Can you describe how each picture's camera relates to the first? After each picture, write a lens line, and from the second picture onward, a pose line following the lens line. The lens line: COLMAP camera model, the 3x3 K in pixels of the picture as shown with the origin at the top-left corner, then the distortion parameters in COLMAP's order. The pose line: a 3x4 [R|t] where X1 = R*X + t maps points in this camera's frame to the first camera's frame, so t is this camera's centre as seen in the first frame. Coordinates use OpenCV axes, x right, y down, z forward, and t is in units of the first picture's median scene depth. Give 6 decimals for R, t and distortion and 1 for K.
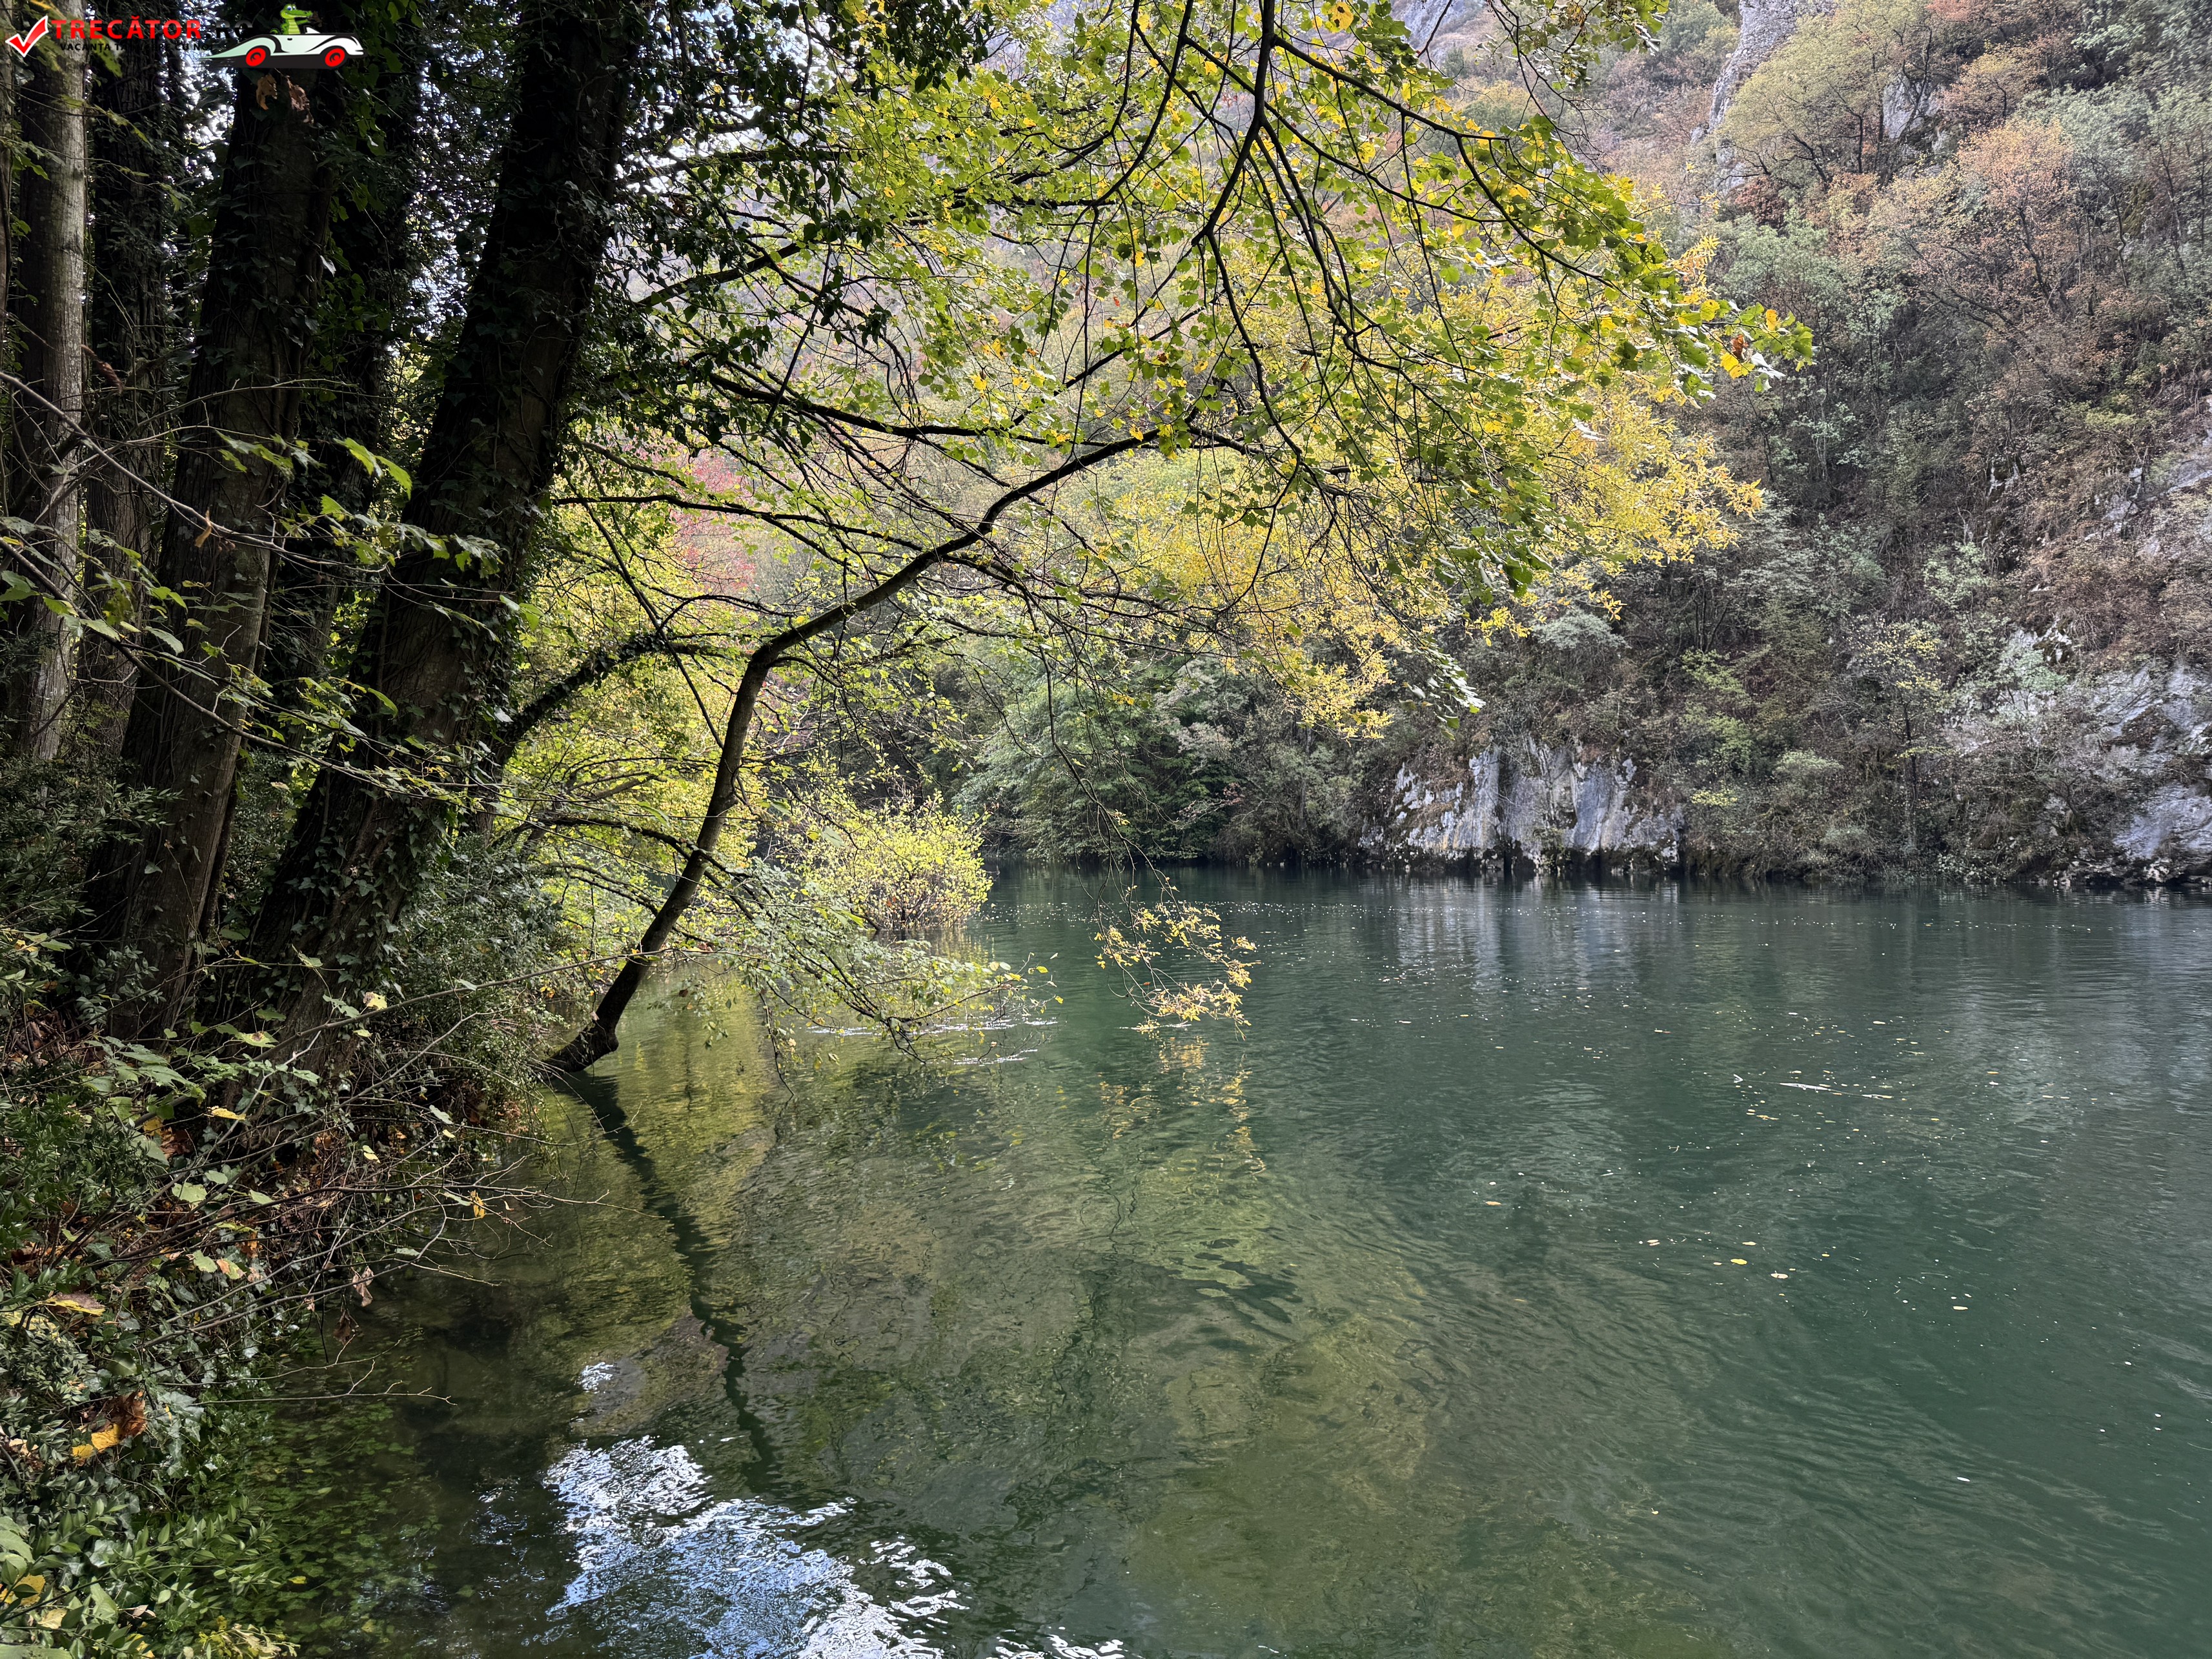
lens RADIAL K [[1496.4, 0, 1019.3], [0, 1496.4, 827.6], [0, 0, 1]] dist [0.005772, -0.037291]
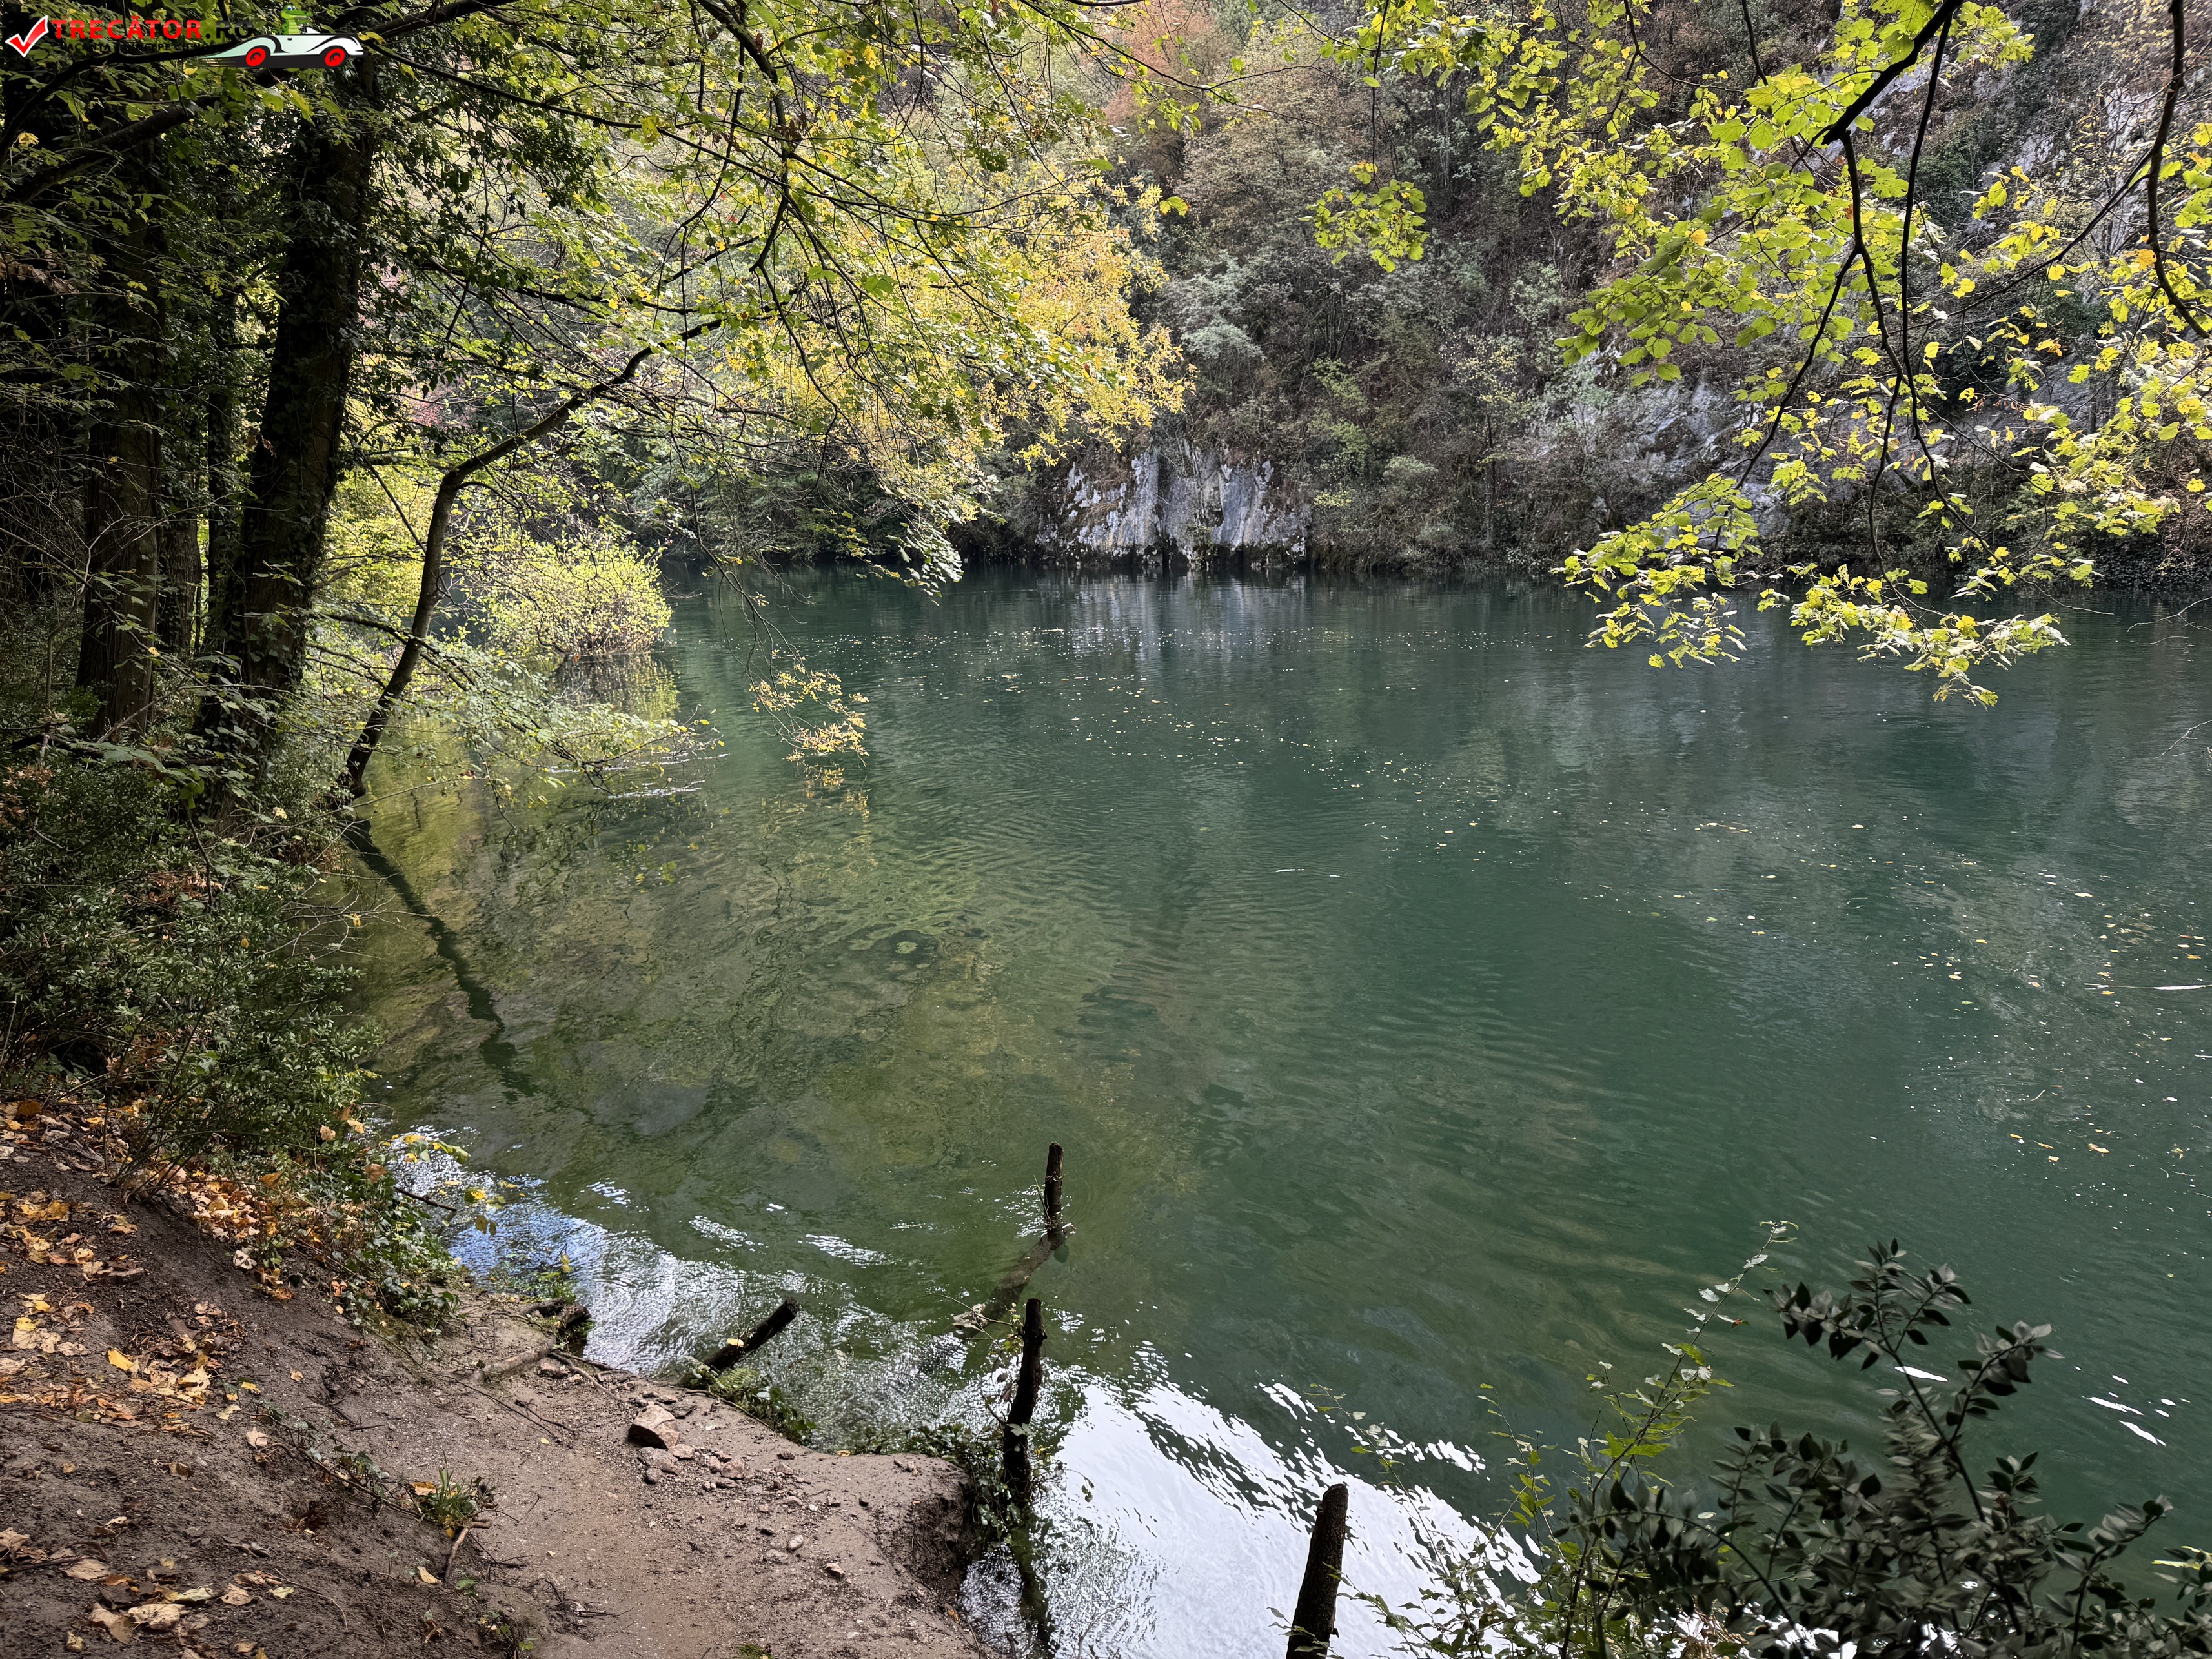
lens RADIAL K [[1584.1, 0, 1101.6], [0, 1584.1, 890.6], [0, 0, 1]] dist [0.093461, -0.229427]
pose [[0.975198, -0.070605, 0.209772, 0.020082], [0.014675, 0.966296, 0.257015, -0.048110], [-0.220849, -0.247562, 0.943366, -0.179313]]
